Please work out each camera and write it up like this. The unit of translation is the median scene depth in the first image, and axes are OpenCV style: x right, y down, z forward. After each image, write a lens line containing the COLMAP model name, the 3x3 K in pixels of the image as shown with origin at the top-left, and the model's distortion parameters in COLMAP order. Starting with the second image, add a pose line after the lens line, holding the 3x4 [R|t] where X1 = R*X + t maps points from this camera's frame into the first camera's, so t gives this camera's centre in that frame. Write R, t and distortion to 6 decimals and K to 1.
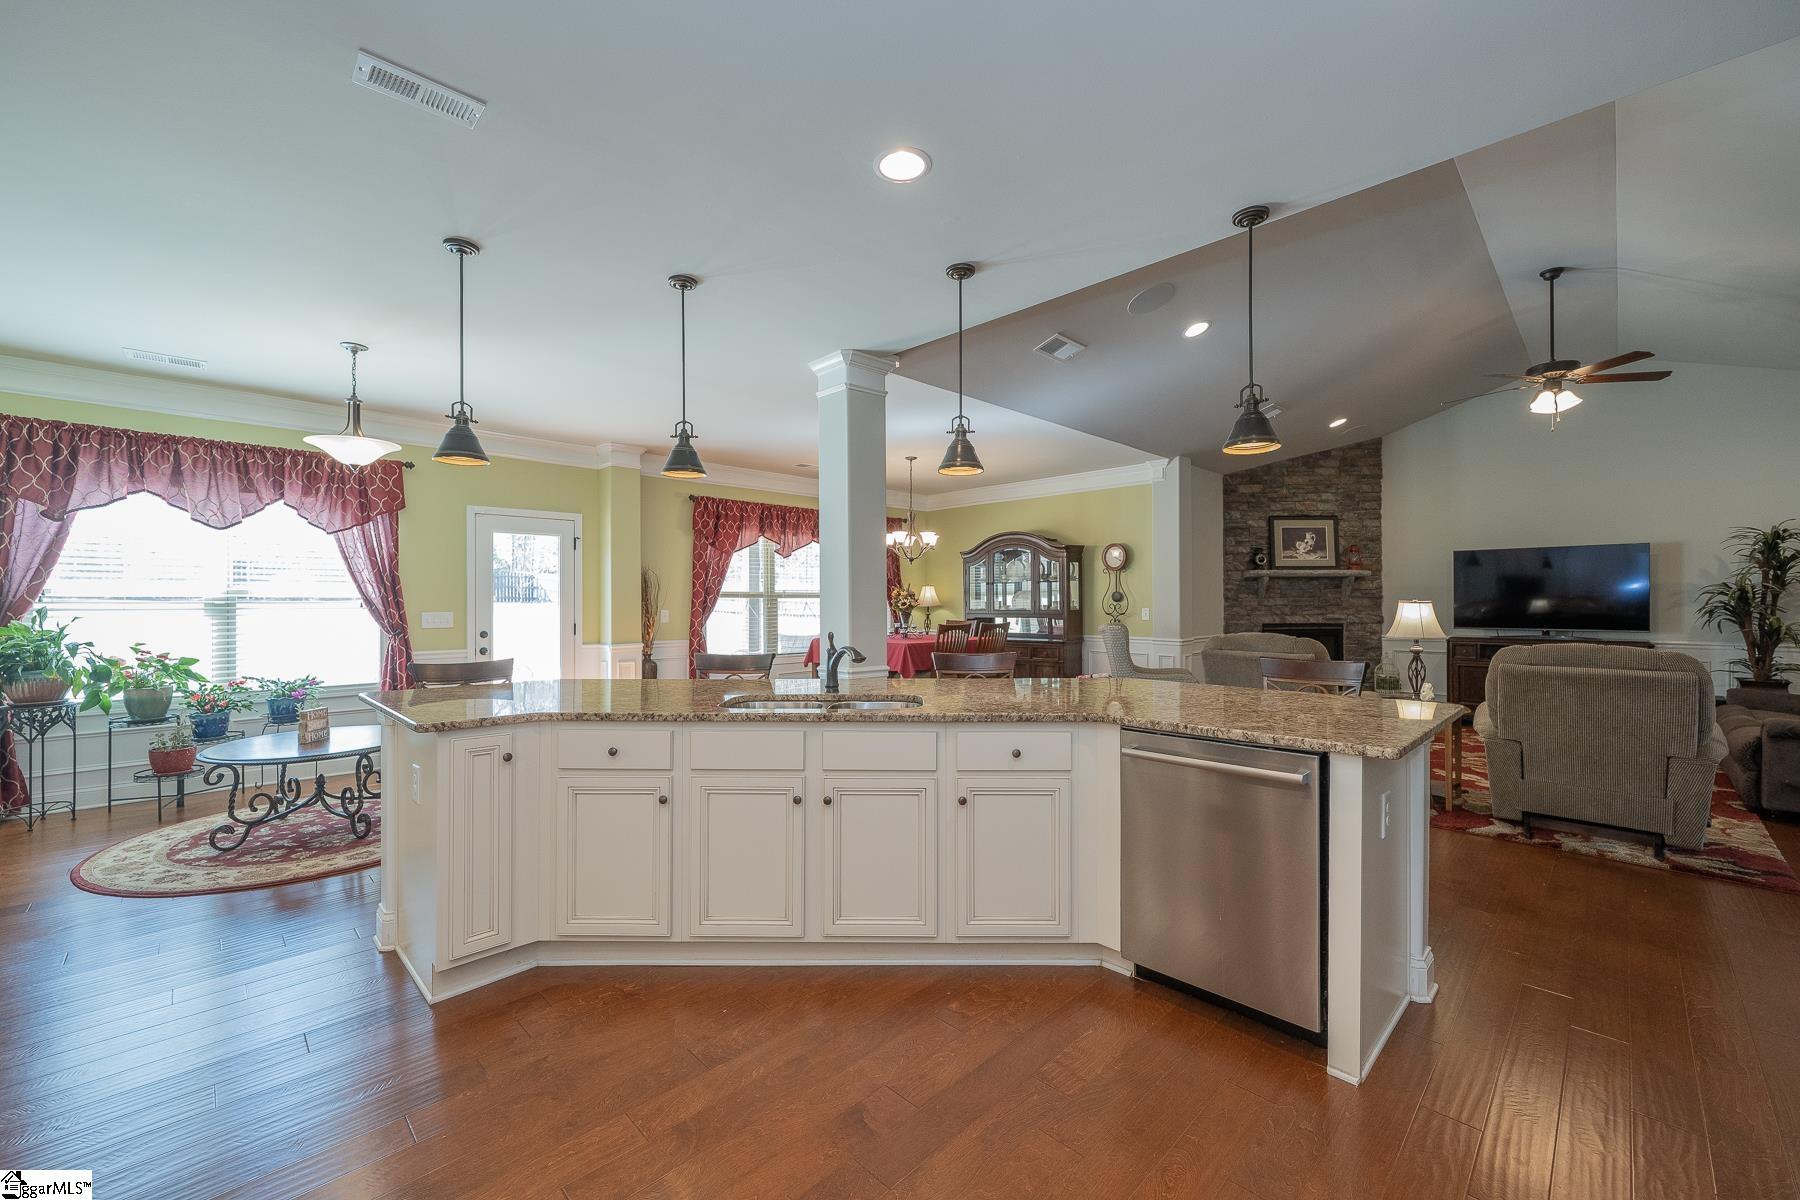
lens RADIAL K [[711.5, 0, 903.7], [0, 711.5, 598.0], [0, 0, 1]] dist [-0.000125, 0.000094]
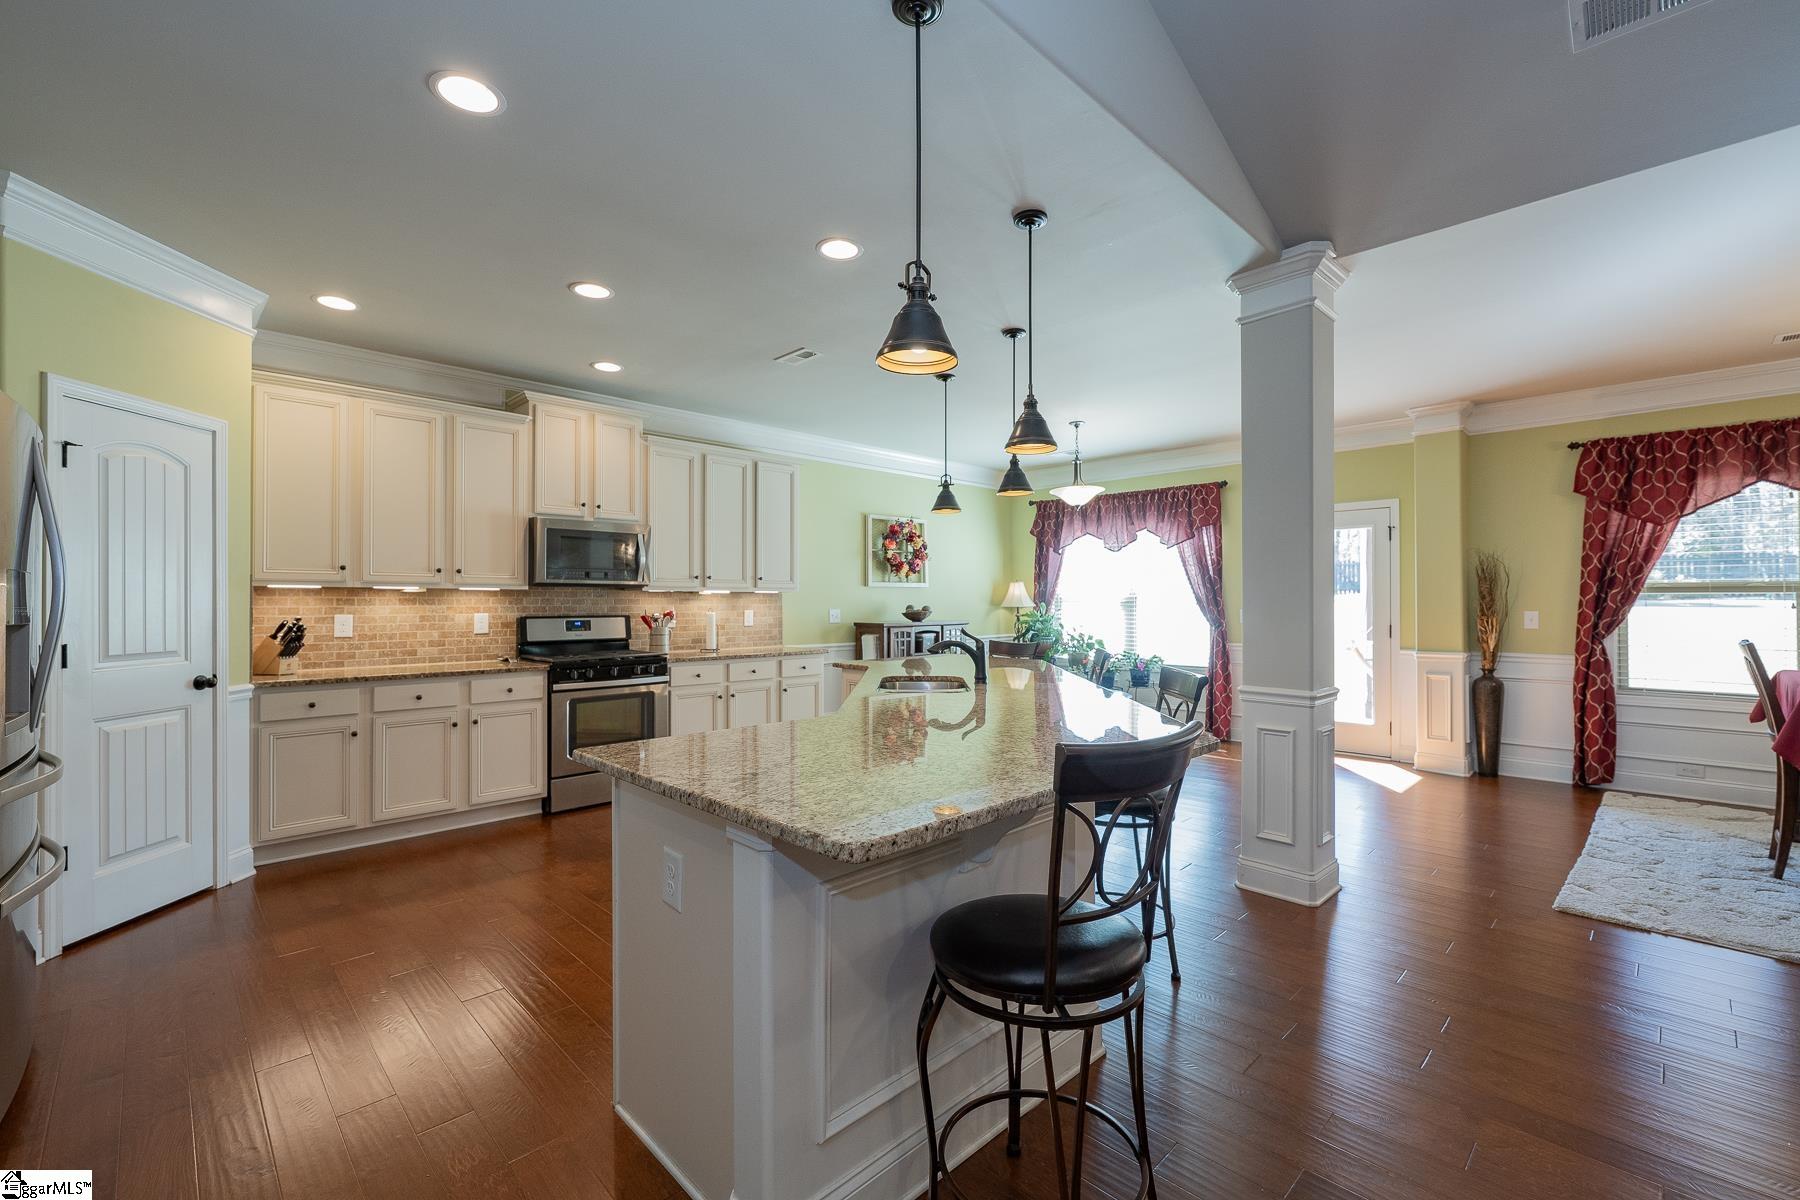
lens RADIAL K [[762.4, 0, 900.7], [0, 762.4, 597.2], [0, 0, 1]] dist [0.001330, -0.000118]
pose [[-0.002253, -0.004387, -0.999988, 0.397935], [0.006221, 0.999971, -0.004401, 0.001886], [0.999978, -0.006231, -0.002225, 0.332816]]
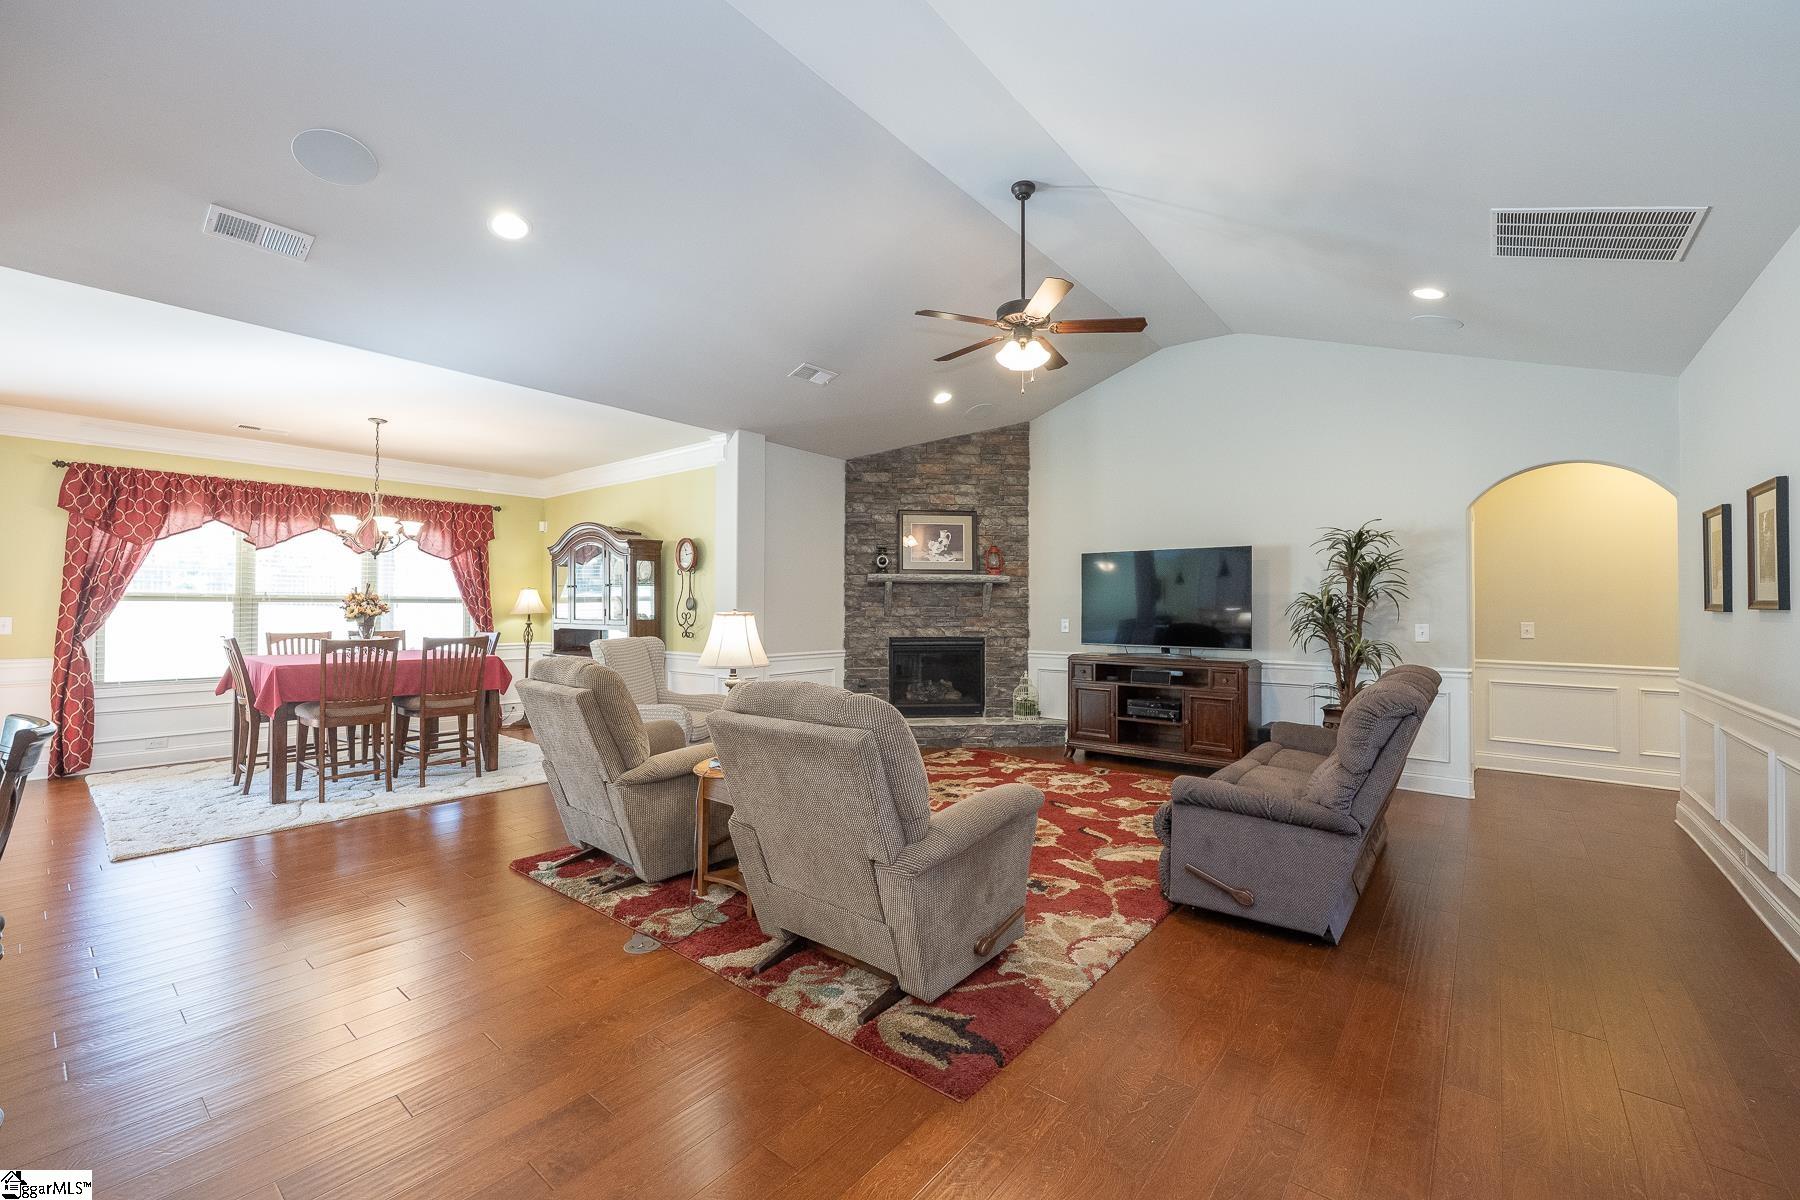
lens RADIAL K [[725.1, 0, 907.0], [0, 725.1, 597.6], [0, 0, 1]] dist [0.000046, -0.000141]
pose [[0.993761, 0.008746, 0.111185, 0.451392], [-0.007585, 0.999912, -0.010862, -0.001897], [-0.111271, 0.009951, 0.993740, 0.150596]]
